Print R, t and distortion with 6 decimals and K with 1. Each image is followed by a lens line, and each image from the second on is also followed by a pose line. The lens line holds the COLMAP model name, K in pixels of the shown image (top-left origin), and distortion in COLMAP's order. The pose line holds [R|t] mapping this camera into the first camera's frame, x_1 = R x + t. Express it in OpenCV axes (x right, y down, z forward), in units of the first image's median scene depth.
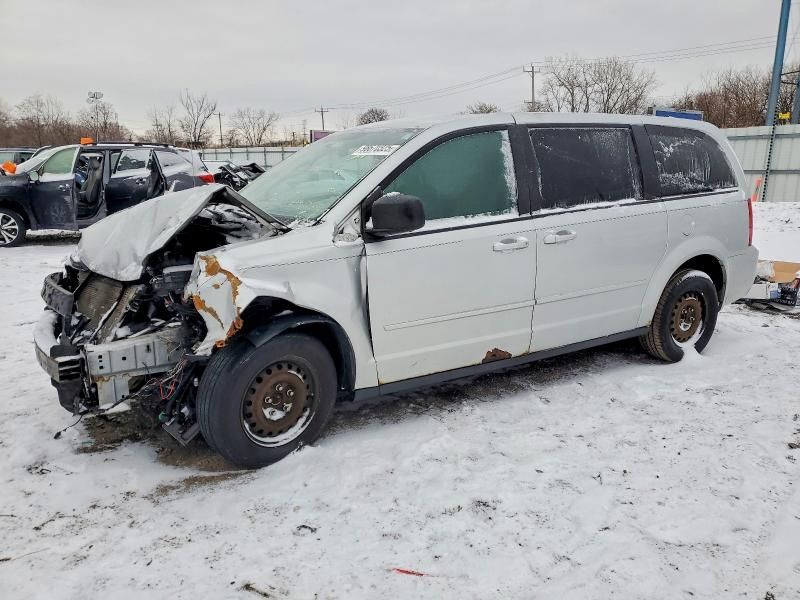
lens RADIAL K [[584.6, 0, 400.0], [0, 584.6, 300.0], [0, 0, 1]] dist [0.191893, -0.207768]
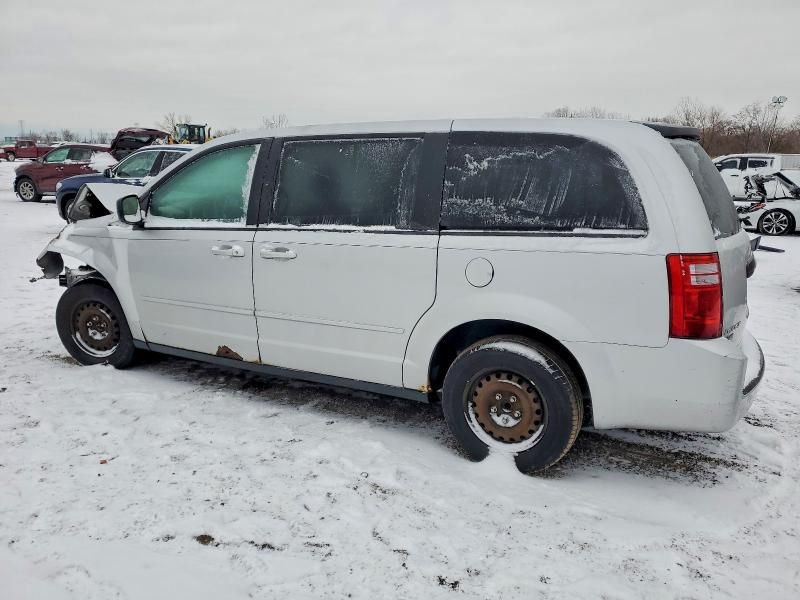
lens RADIAL K [[584.6, 0, 400.0], [0, 584.6, 300.0], [0, 0, 1]] dist [0.191893, -0.207768]
pose [[0.507666, 0.189322, -0.840495, 1.166817], [-0.204531, 0.974152, 0.095889, -0.161314], [0.836924, 0.123228, 0.533266, 0.647754]]
